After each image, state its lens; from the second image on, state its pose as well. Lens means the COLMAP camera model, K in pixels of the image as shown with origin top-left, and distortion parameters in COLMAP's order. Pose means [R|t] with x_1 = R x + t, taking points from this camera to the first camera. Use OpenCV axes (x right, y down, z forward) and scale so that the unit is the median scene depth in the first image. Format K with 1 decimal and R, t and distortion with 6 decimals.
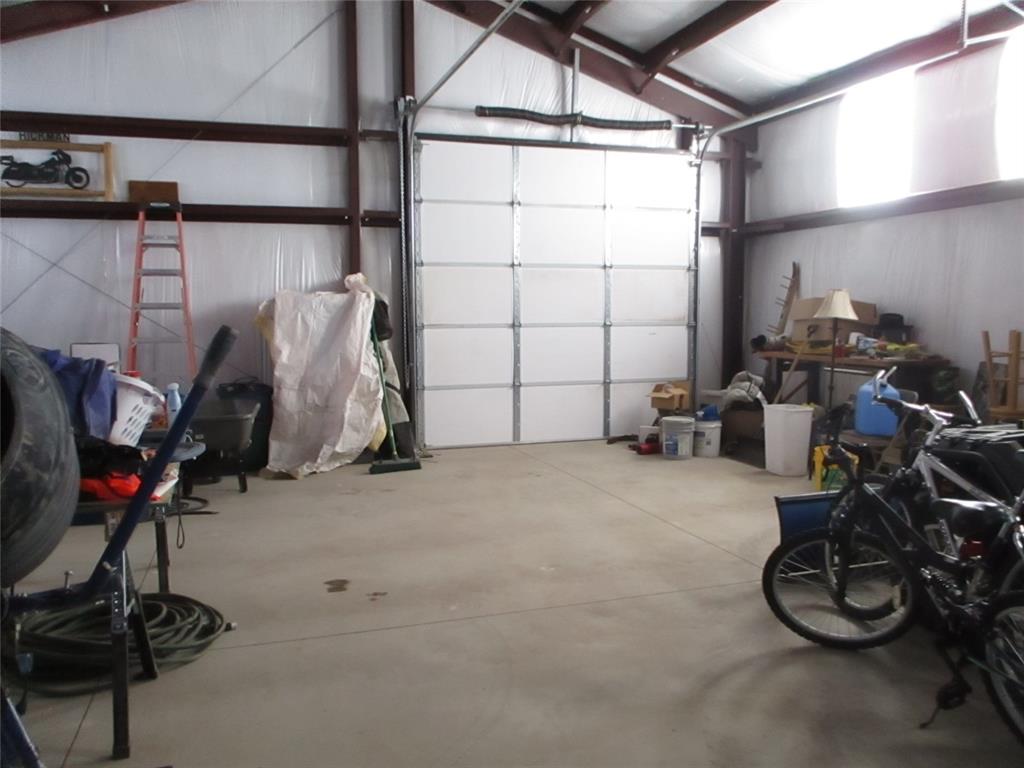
lens RADIAL K [[851.9, 0, 514.2], [0, 851.9, 383.4], [0, 0, 1]] dist [-0.026803, 0.021589]
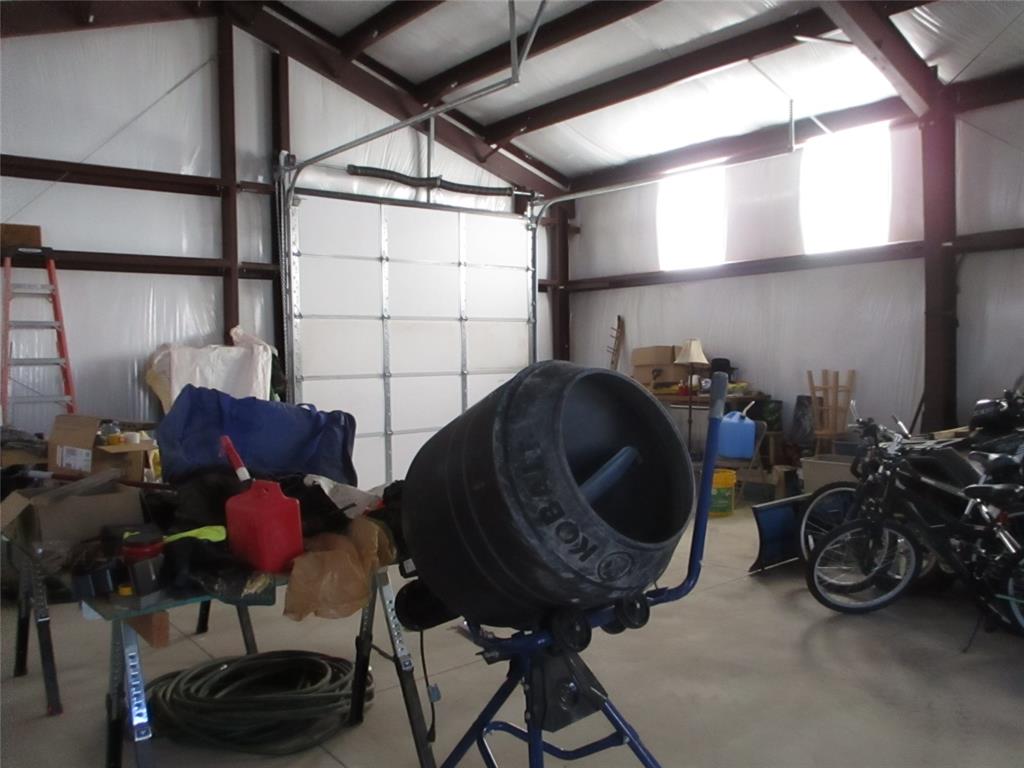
lens RADIAL K [[851.9, 0, 530.8], [0, 851.9, 371.9], [0, 0, 1]] dist [-0.026803, 0.021589]
pose [[0.929748, -0.019613, 0.367674, -0.226620], [0.045792, 0.996987, -0.062613, 0.000027], [-0.365339, 0.075051, 0.927844, -0.023332]]
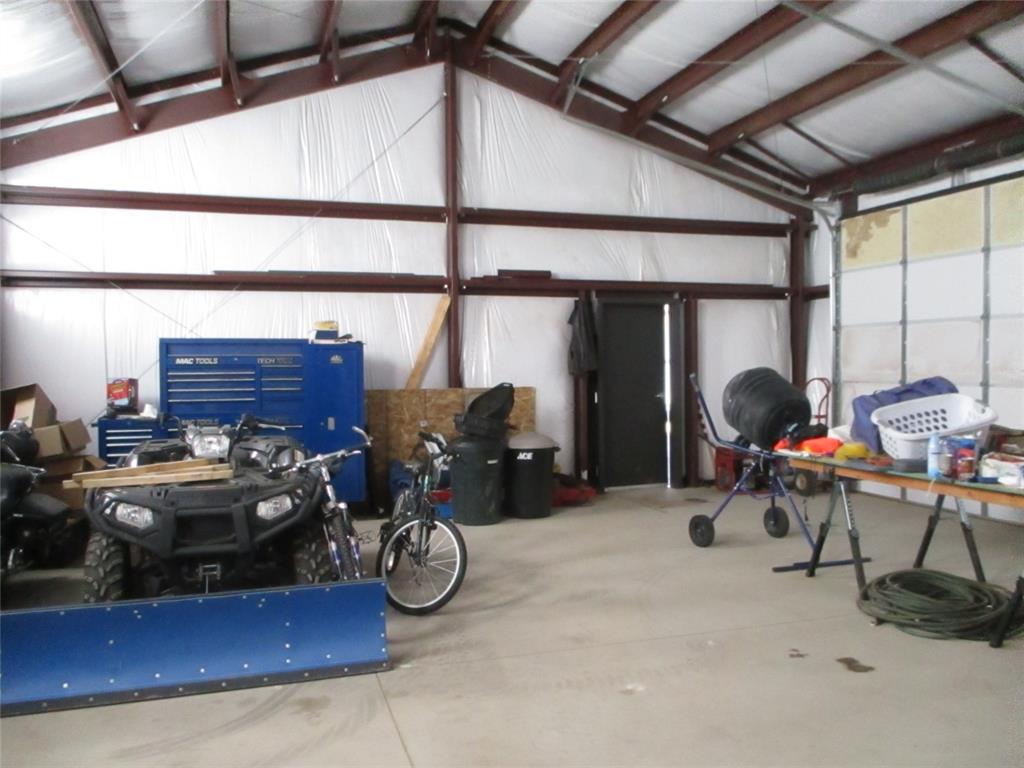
lens RADIAL K [[851.9, 0, 517.9], [0, 851.9, 386.2], [0, 0, 1]] dist [-0.026803, 0.021589]
pose [[-0.999848, 0.013866, 0.010568, 0.075319], [0.014989, 0.993264, 0.114897, -0.091304], [-0.008904, 0.115038, -0.993321, 0.957564]]
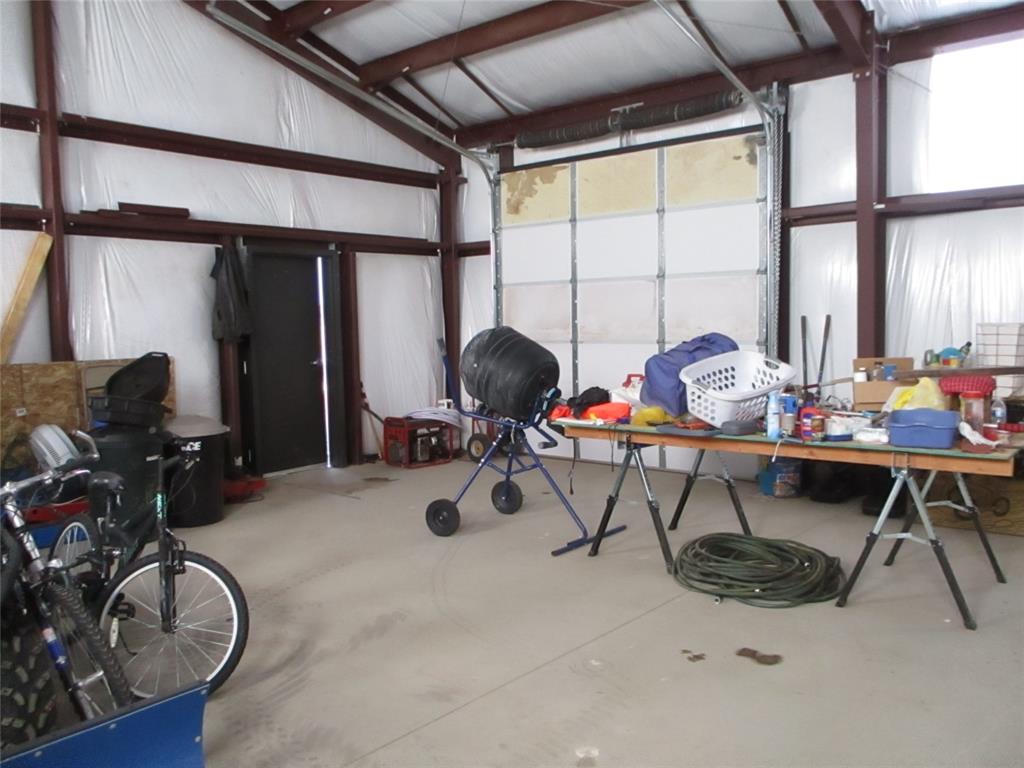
lens RADIAL K [[851.9, 0, 518.1], [0, 851.9, 382.7], [0, 0, 1]] dist [-0.026803, 0.021589]
pose [[-0.855849, 0.058257, -0.513934, 0.205751], [-0.023007, 0.988365, 0.150349, -0.075152], [0.516714, 0.140501, -0.844551, 0.780089]]
